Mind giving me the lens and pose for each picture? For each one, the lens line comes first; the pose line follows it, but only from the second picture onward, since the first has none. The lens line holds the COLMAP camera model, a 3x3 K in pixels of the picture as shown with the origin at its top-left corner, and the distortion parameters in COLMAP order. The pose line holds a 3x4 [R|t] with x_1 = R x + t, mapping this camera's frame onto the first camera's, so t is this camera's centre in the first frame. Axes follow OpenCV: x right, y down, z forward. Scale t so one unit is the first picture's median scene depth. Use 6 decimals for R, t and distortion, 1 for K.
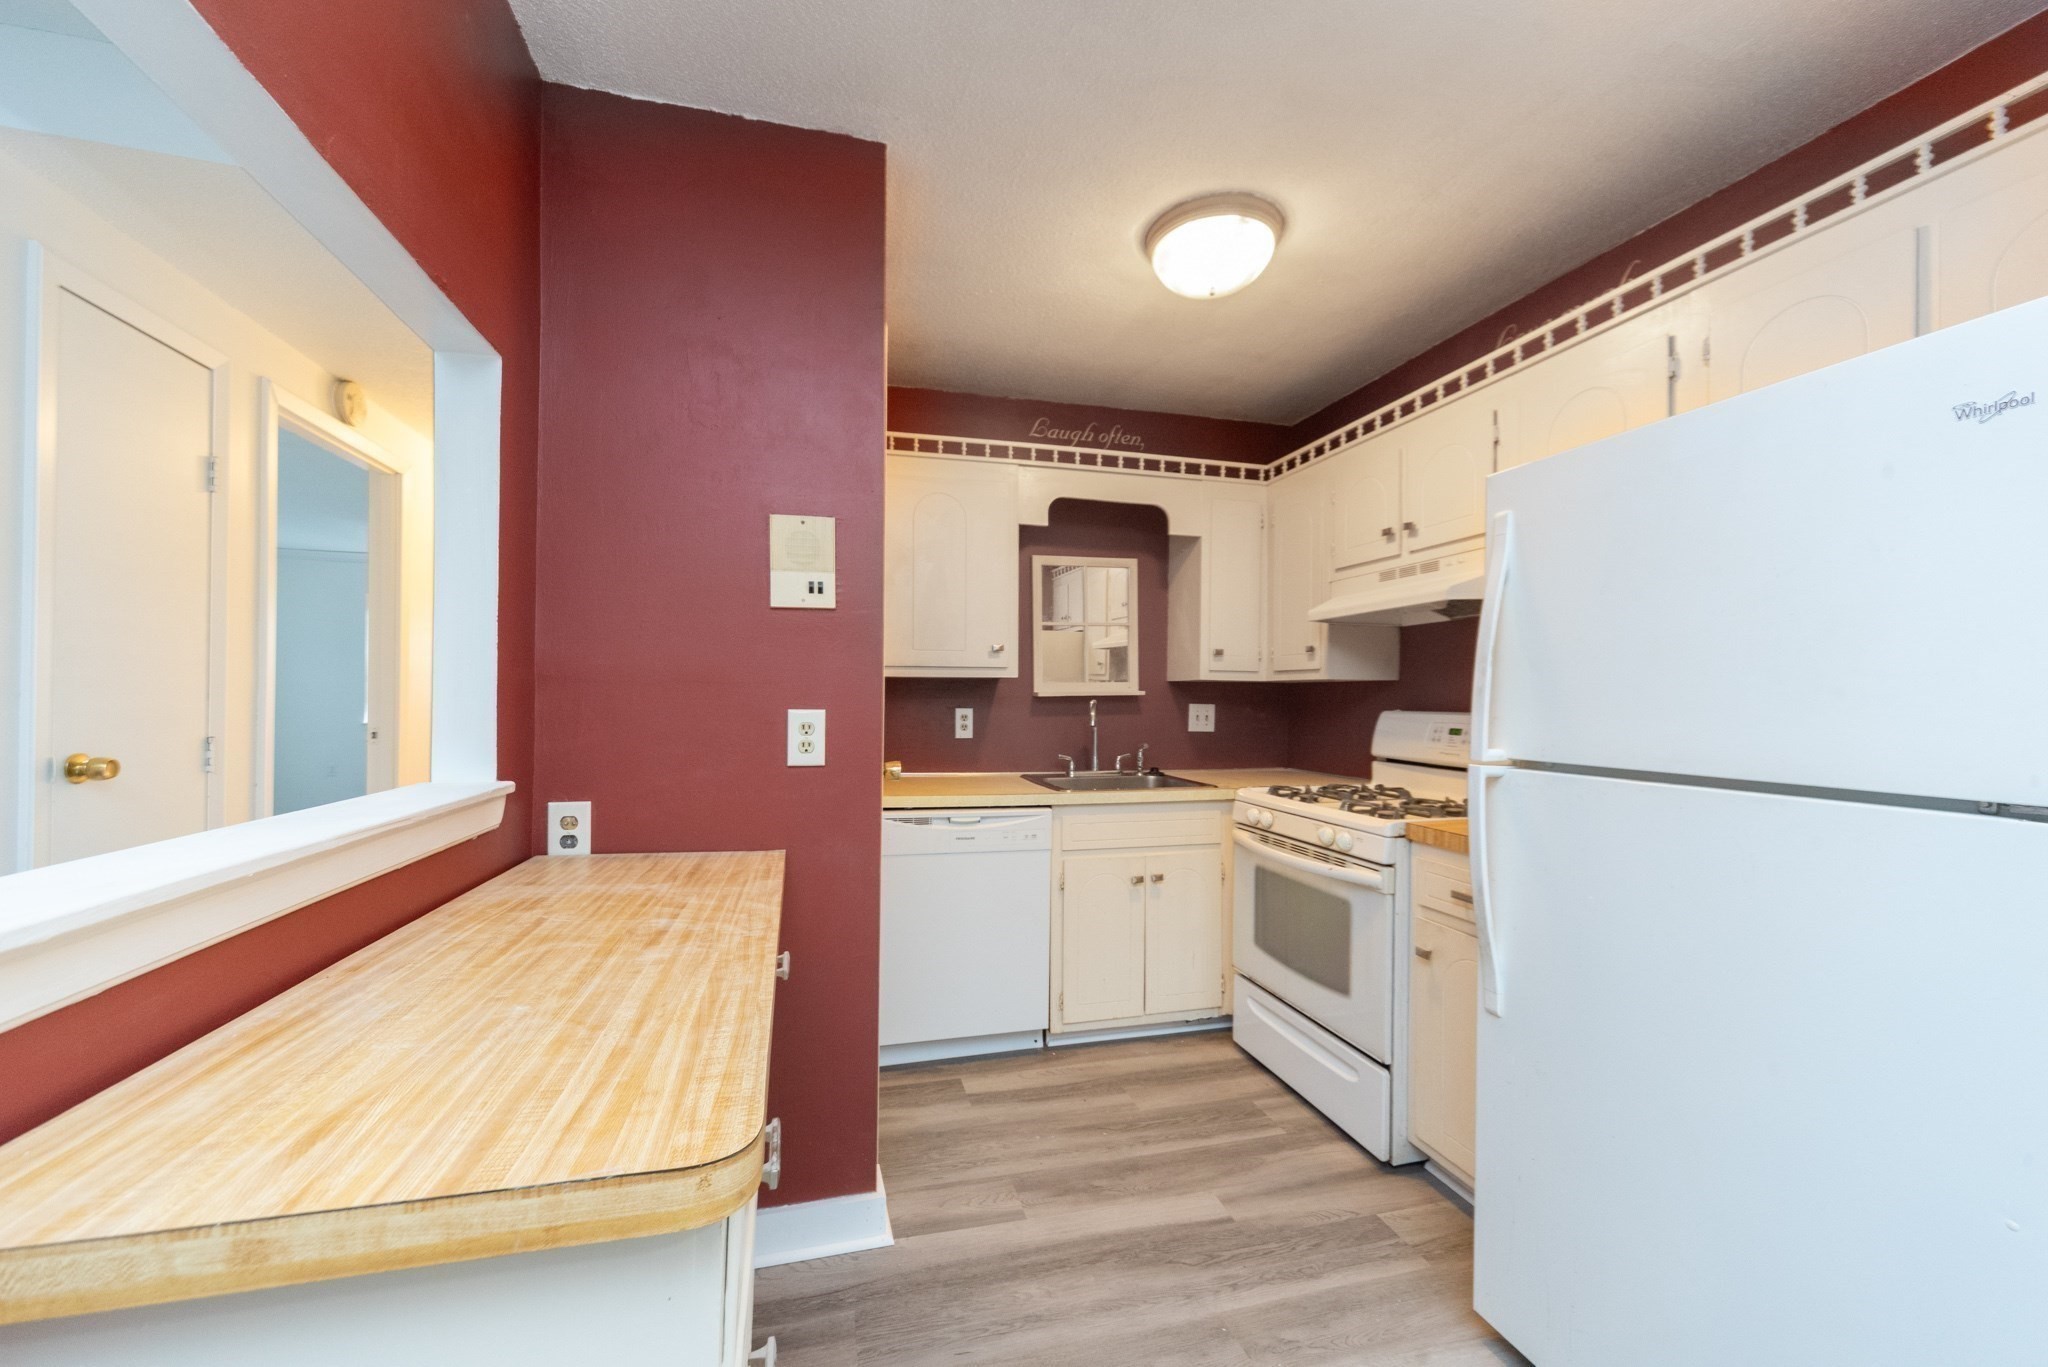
lens RADIAL K [[797.5, 0, 1021.8], [0, 797.5, 698.5], [0, 0, 1]] dist [0.000701, -0.000212]
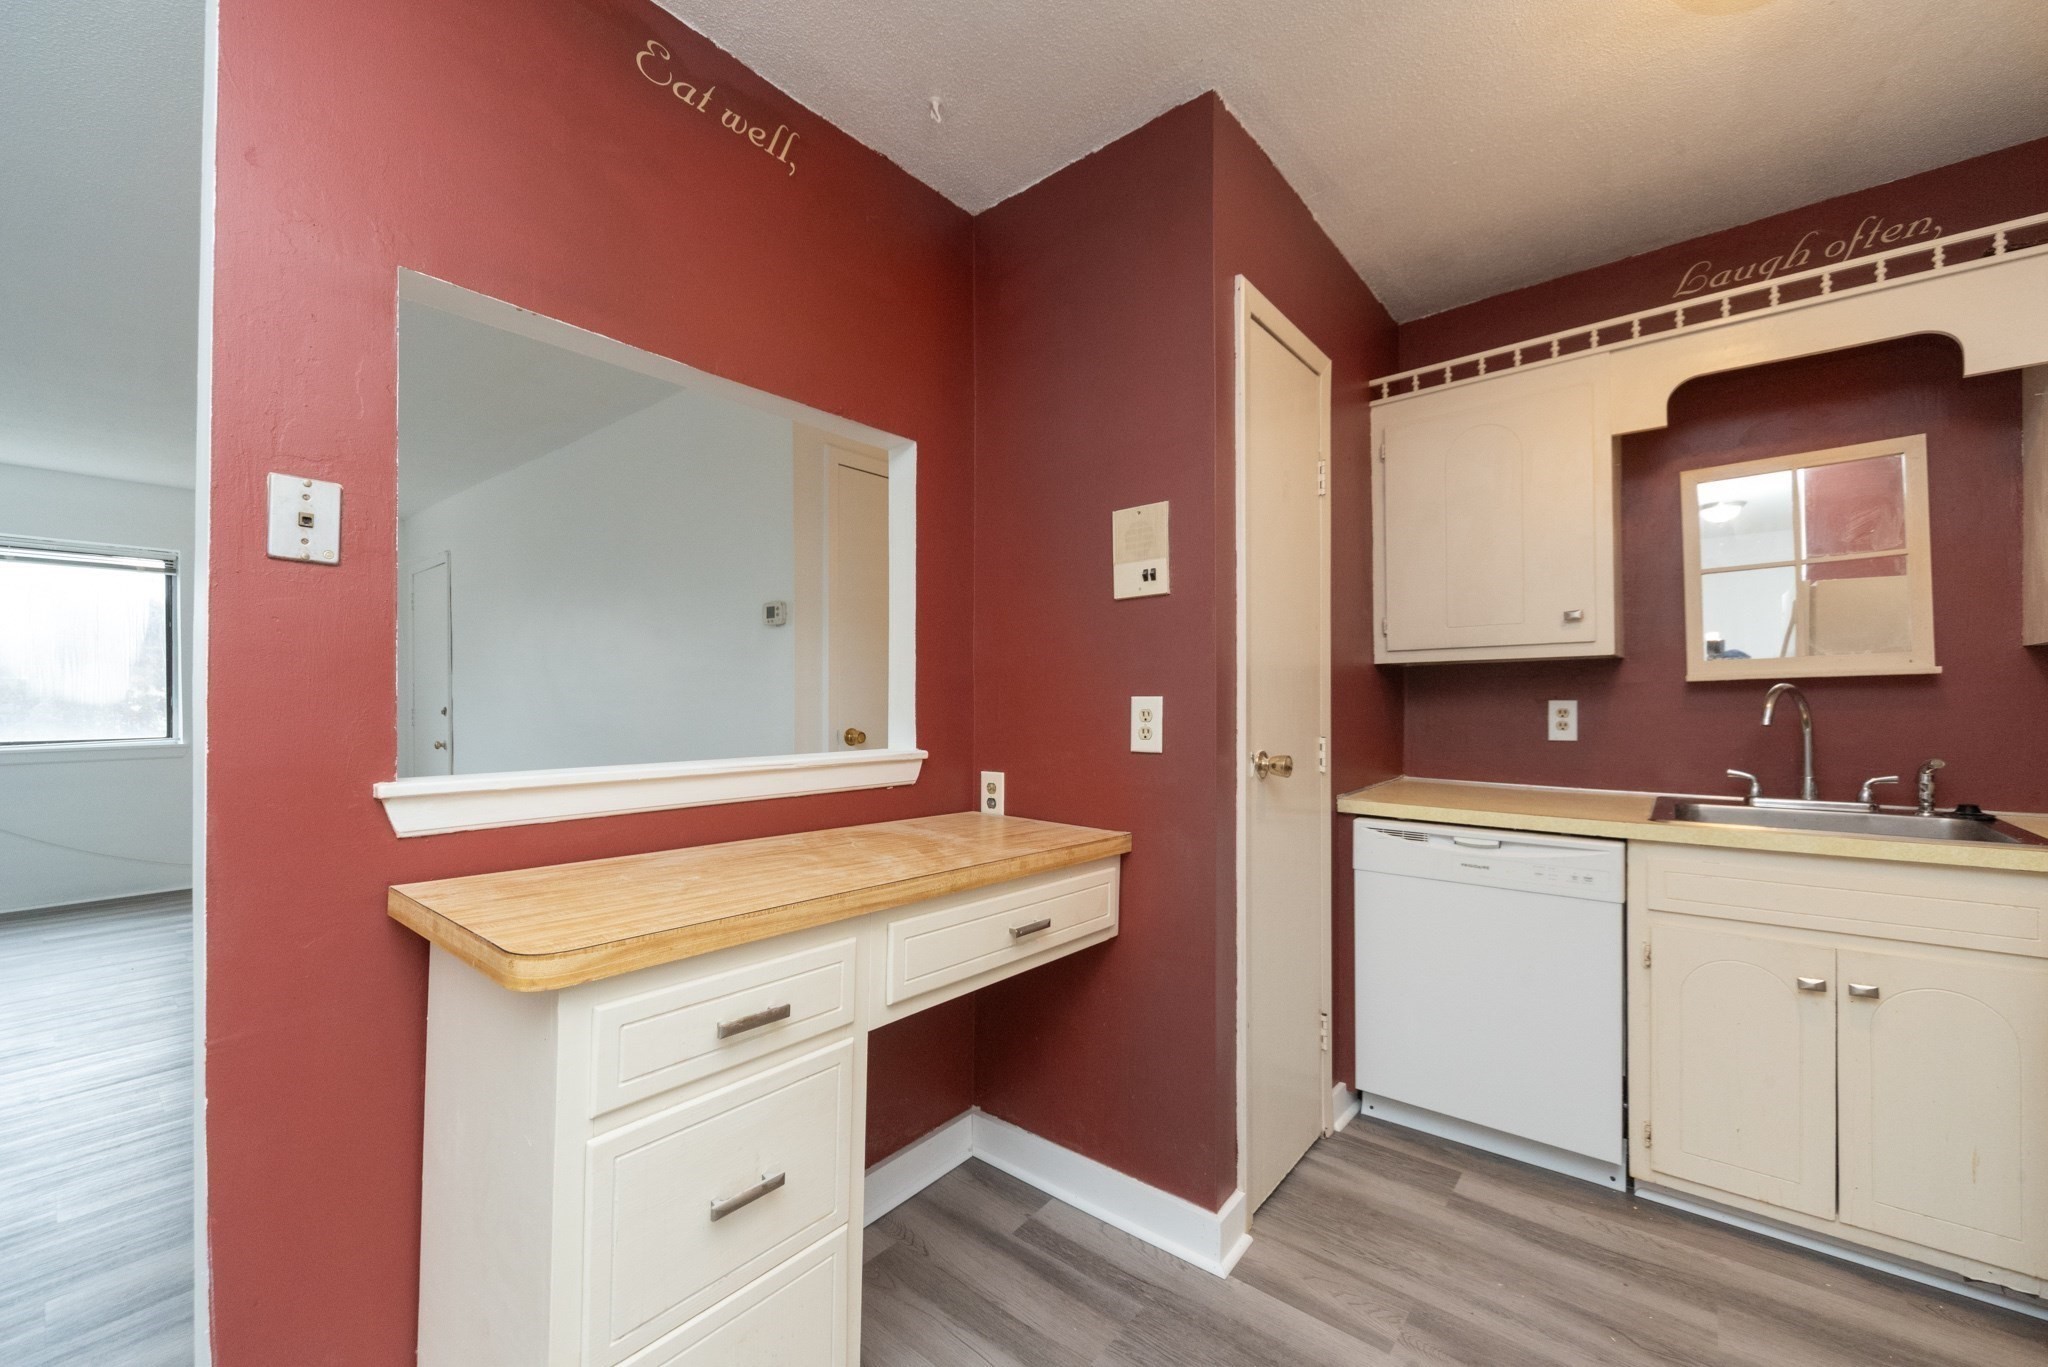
lens RADIAL K [[816.9, 0, 1009.7], [0, 816.9, 699.0], [0, 0, 1]] dist [-0.002127, -0.000196]
pose [[0.570938, -0.012843, -0.820893, 0.325069], [0.009252, 0.999915, -0.009208, 0.016804], [0.820941, -0.002338, 0.571008, 0.180322]]
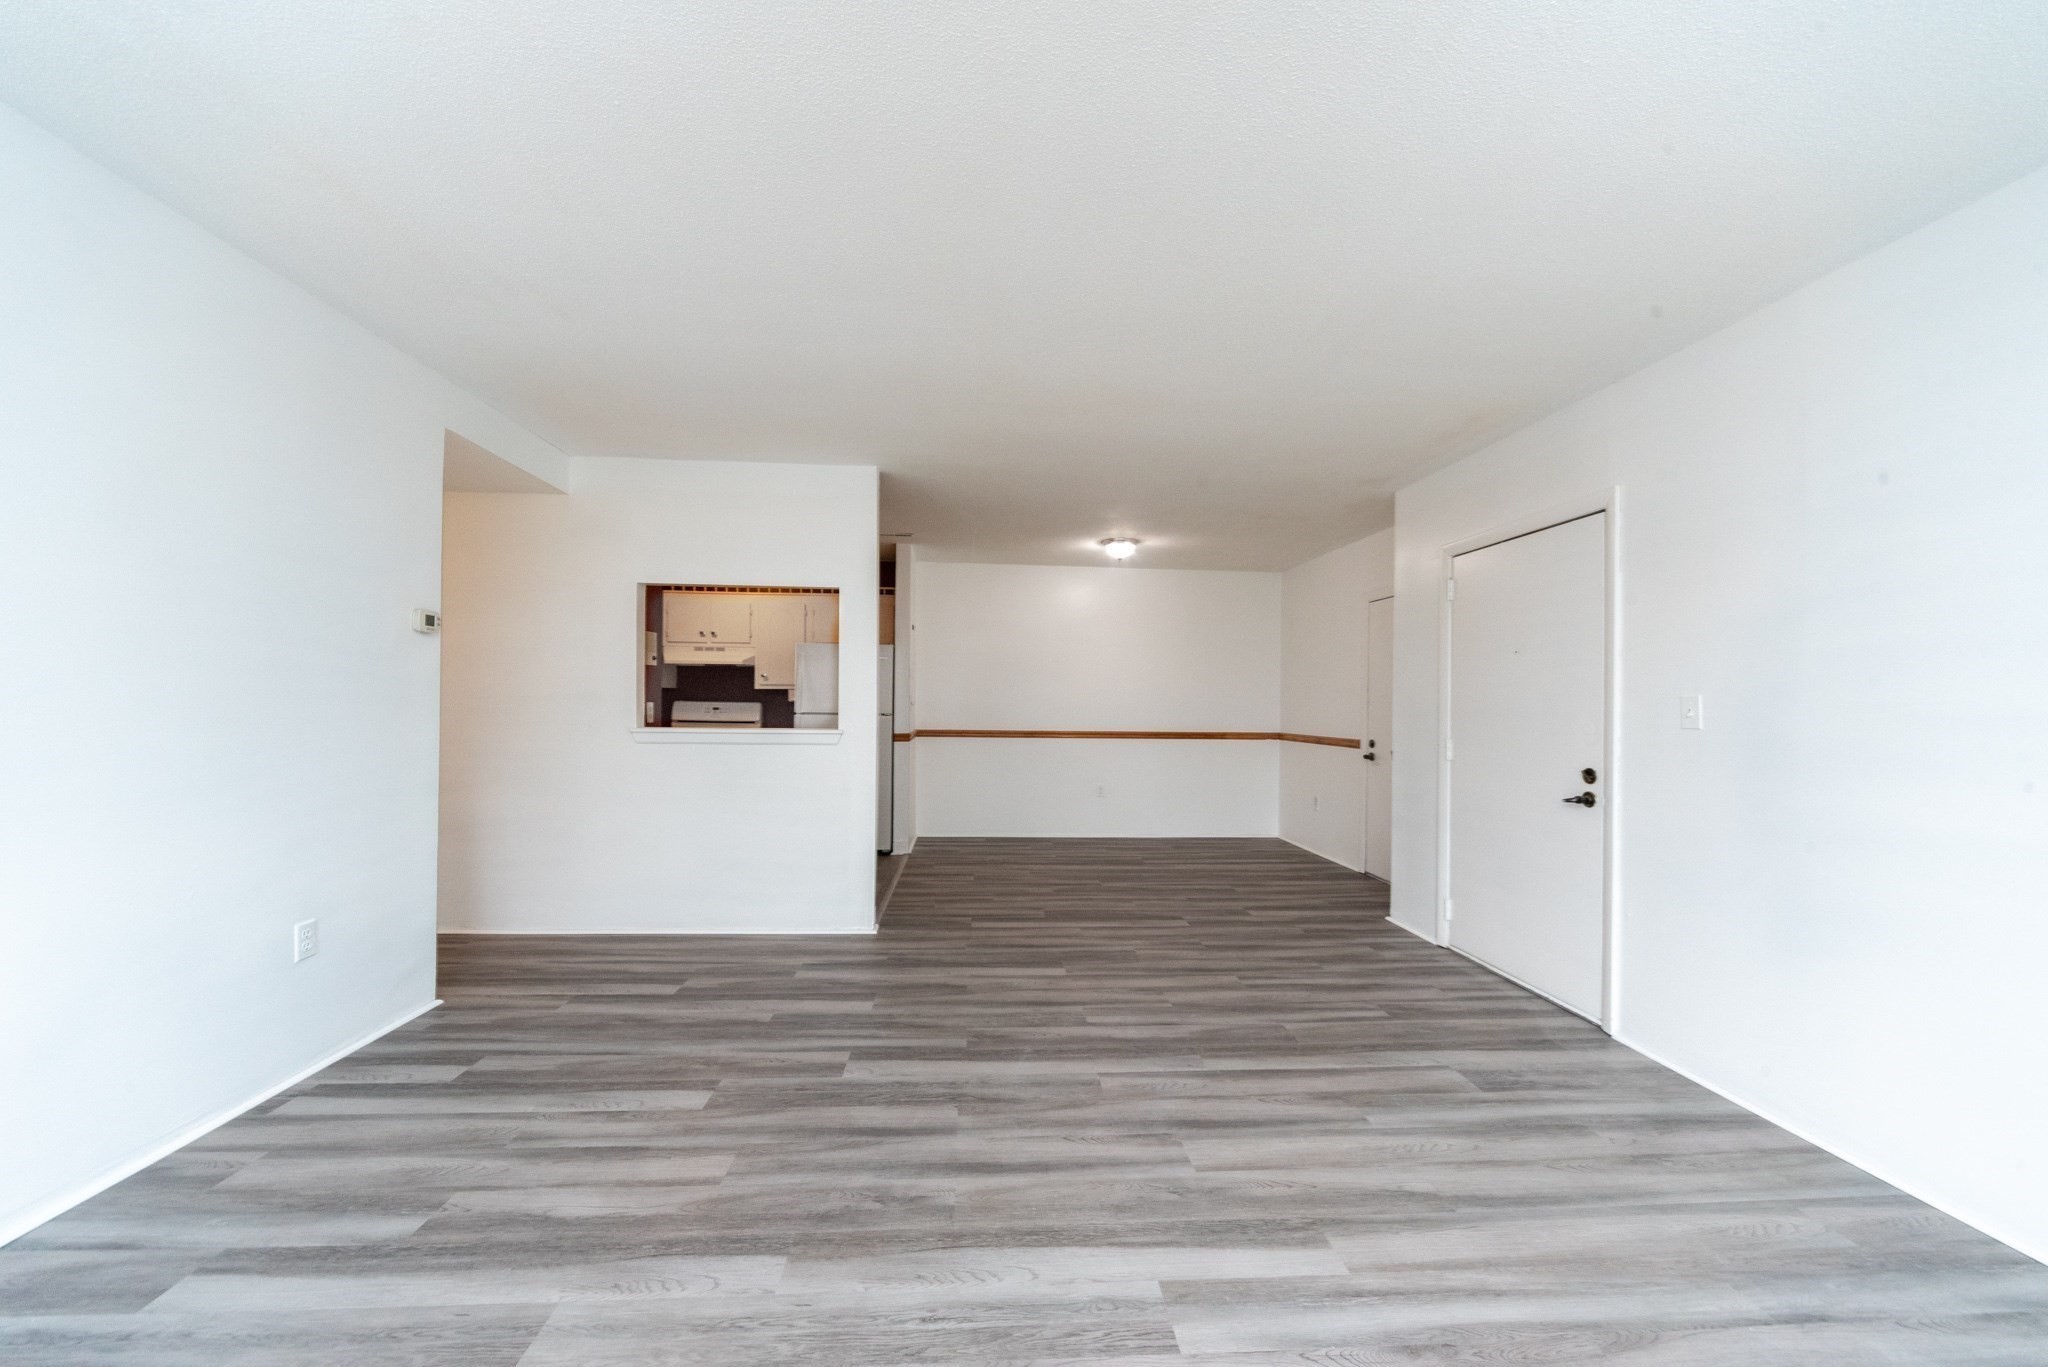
lens RADIAL K [[764.3, 0, 1024.2], [0, 764.3, 696.6], [0, 0, 1]] dist [-0.000949, -0.000483]
pose [[0.203256, -0.003913, 0.979118, -1.757826], [-0.012884, 0.999895, 0.006671, -0.029087], [-0.979041, -0.013970, 0.203184, -0.544062]]
